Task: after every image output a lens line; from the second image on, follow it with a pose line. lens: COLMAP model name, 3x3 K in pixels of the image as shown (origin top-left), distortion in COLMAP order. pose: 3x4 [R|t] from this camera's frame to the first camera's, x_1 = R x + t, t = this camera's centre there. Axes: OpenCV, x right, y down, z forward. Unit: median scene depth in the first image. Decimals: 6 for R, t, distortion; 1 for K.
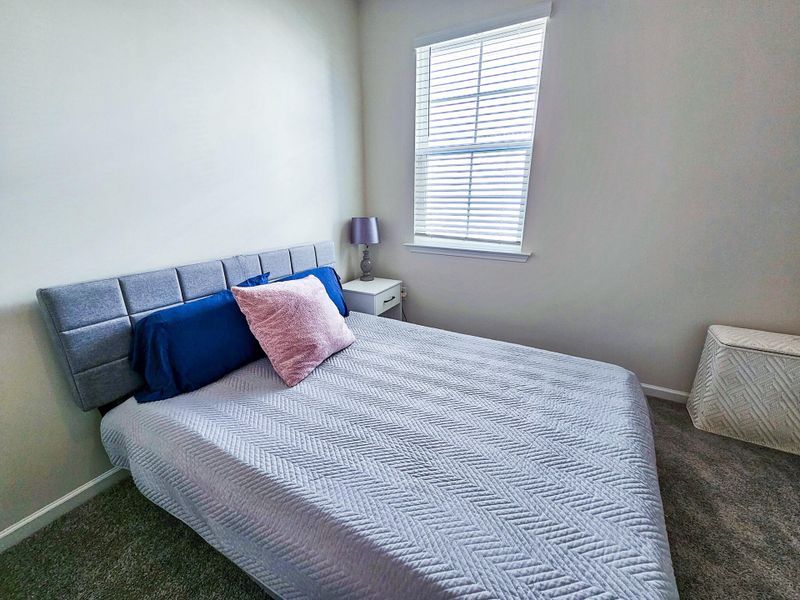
lens RADIAL K [[328.7, 0, 397.6], [0, 328.7, 300.7], [0, 0, 1]] dist [-0.004991, 0.000594]
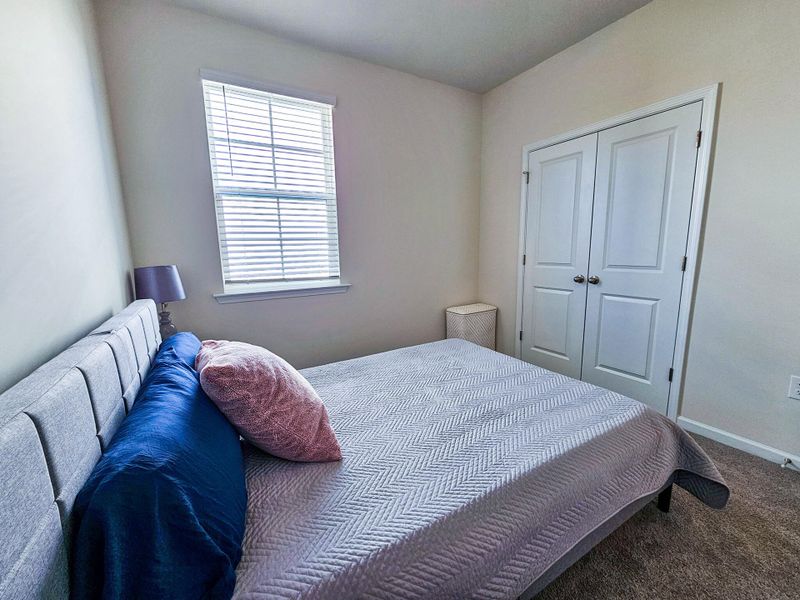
lens RADIAL K [[328.7, 0, 400.7], [0, 328.7, 297.4], [0, 0, 1]] dist [-0.004991, 0.000594]
pose [[0.489966, -0.144691, 0.859650, -0.525533], [0.279013, 0.960284, 0.002603, -0.045357], [-0.825884, 0.238578, 0.510877, 0.231433]]
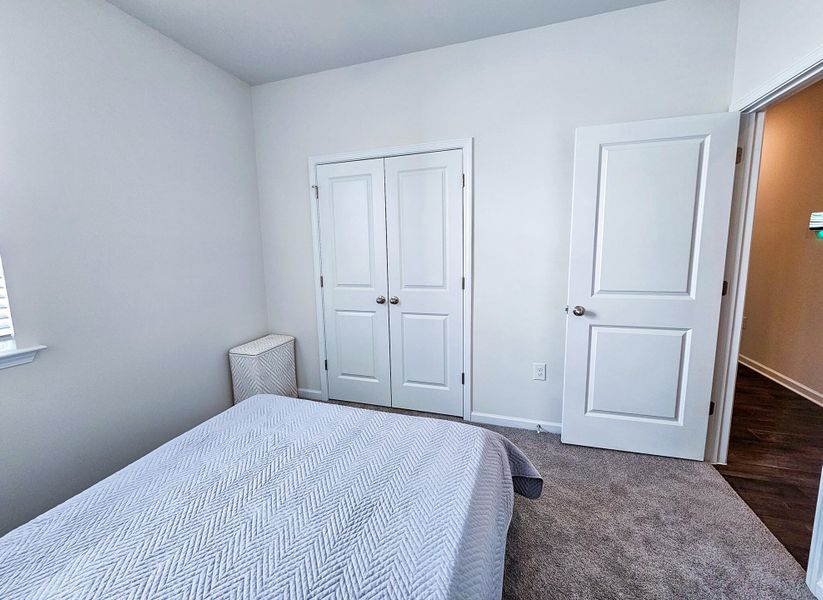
lens RADIAL K [[334.9, 0, 411.3], [0, 334.9, 290.7], [0, 0, 1]] dist [0.002263, 0.000174]
pose [[-0.202307, -0.118848, 0.972084, -0.386168], [0.308444, 0.934358, 0.178428, -0.133454], [-0.929480, 0.335931, -0.152370, 0.350936]]
